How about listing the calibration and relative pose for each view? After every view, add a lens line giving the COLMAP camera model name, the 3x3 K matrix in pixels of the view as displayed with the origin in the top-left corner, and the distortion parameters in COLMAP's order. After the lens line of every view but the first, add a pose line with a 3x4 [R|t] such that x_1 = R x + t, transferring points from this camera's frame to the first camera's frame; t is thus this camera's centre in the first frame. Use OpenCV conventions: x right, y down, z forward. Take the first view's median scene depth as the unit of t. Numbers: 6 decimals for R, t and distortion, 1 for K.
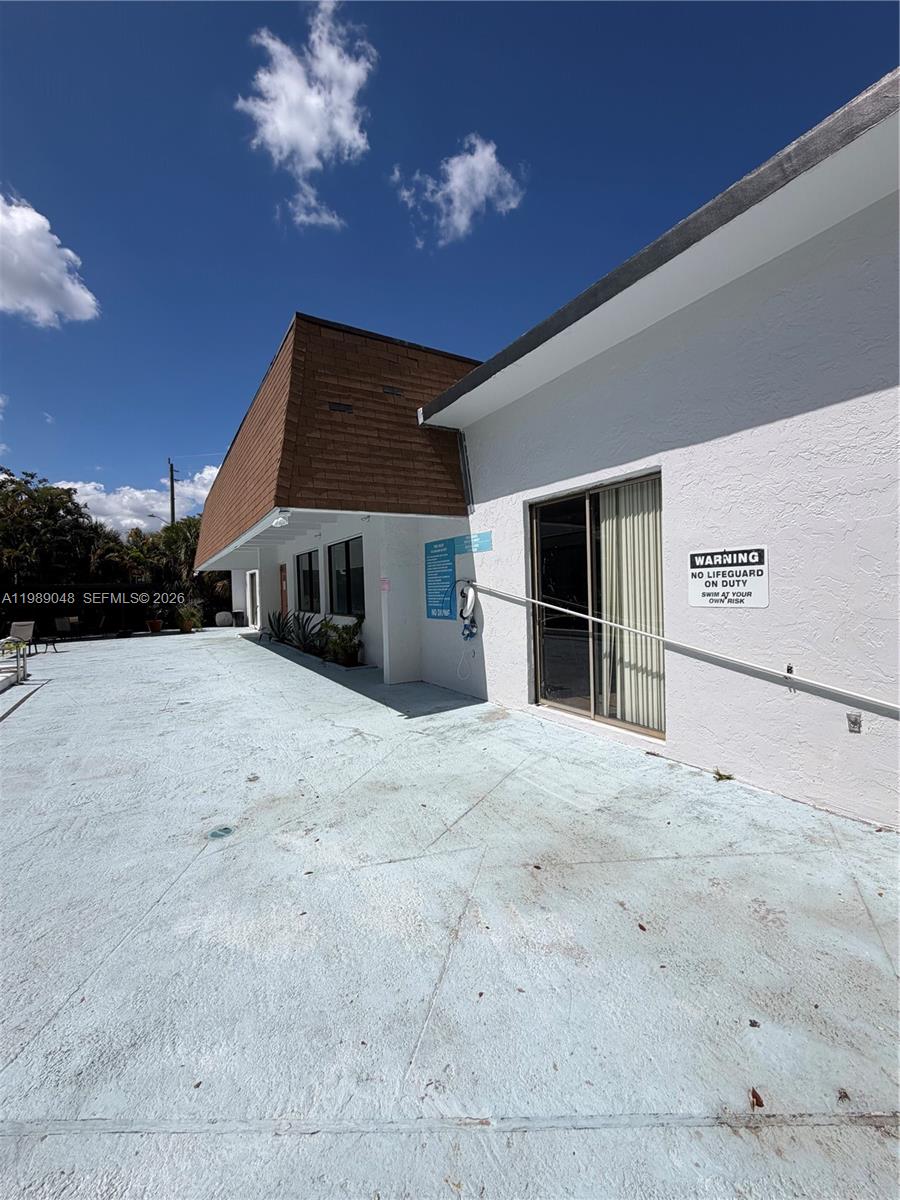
lens RADIAL K [[481.4, 0, 447.7], [0, 481.4, 589.1], [0, 0, 1]] dist [0.018723, 0.000114]
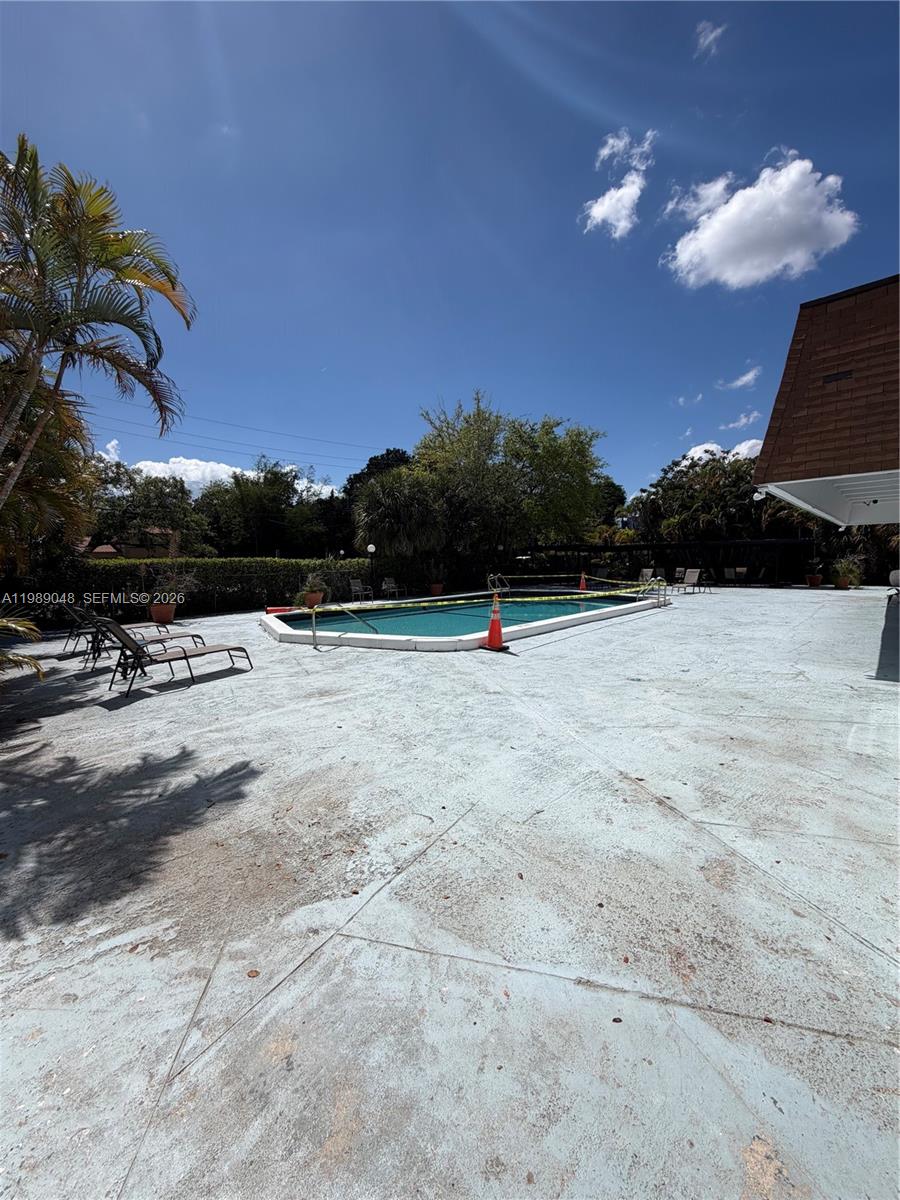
lens RADIAL K [[481.4, 0, 449.5], [0, 481.4, 602.9], [0, 0, 1]] dist [0.018723, 0.000114]
pose [[0.287458, 0.109273, -0.951539, 0.194073], [0.009708, 0.993087, 0.116977, -0.005161], [0.957744, -0.042863, 0.284410, -0.045615]]
